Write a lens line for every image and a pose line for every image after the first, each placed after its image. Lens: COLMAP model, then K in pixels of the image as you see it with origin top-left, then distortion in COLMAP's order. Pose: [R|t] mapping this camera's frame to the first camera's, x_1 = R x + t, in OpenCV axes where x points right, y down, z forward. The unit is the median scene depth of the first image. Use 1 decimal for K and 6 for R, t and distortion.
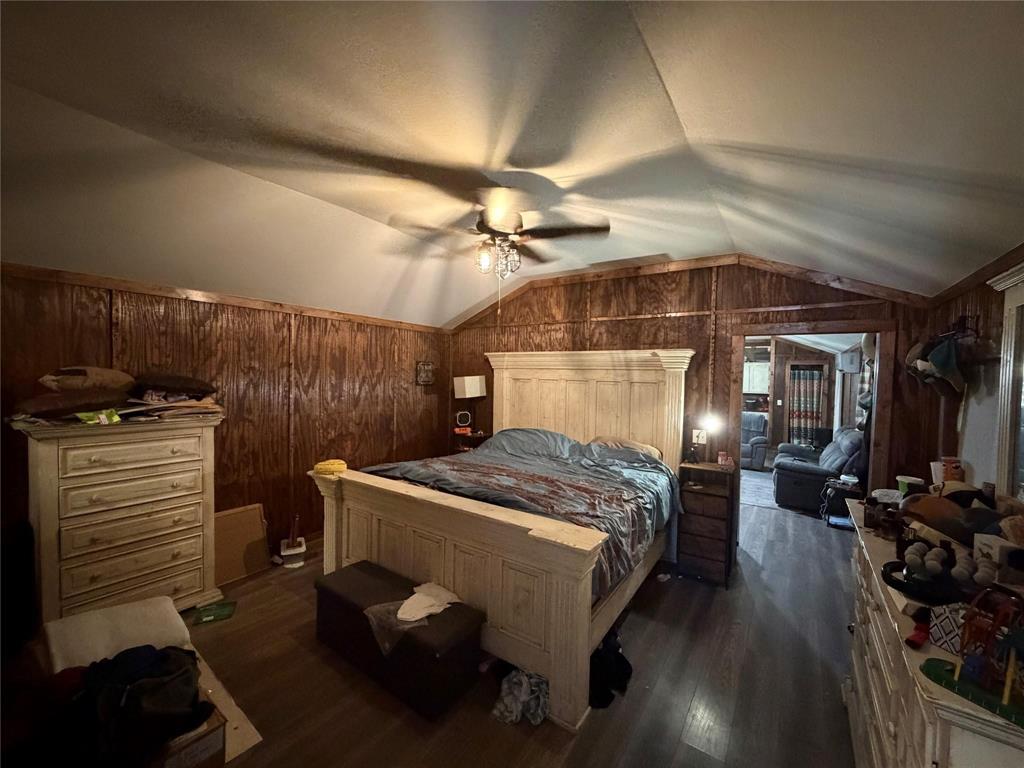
lens RADIAL K [[406.4, 0, 509.8], [0, 406.4, 384.0], [0, 0, 1]] dist [0.000817, 0.000005]
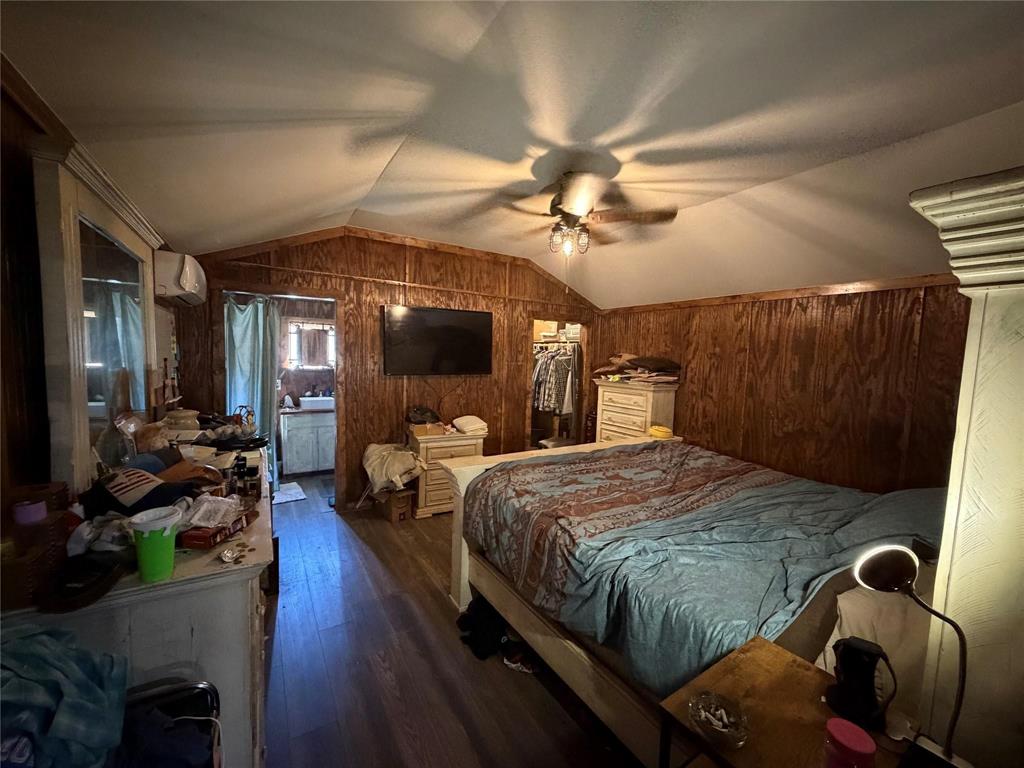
lens RADIAL K [[406.4, 0, 512.1], [0, 406.4, 387.7], [0, 0, 1]] dist [0.000817, 0.000005]
pose [[-0.385418, 0.046316, -0.921579, 0.640728], [-0.057545, 0.995589, 0.074102, 0.005474], [0.920946, 0.081593, -0.381053, 0.798434]]
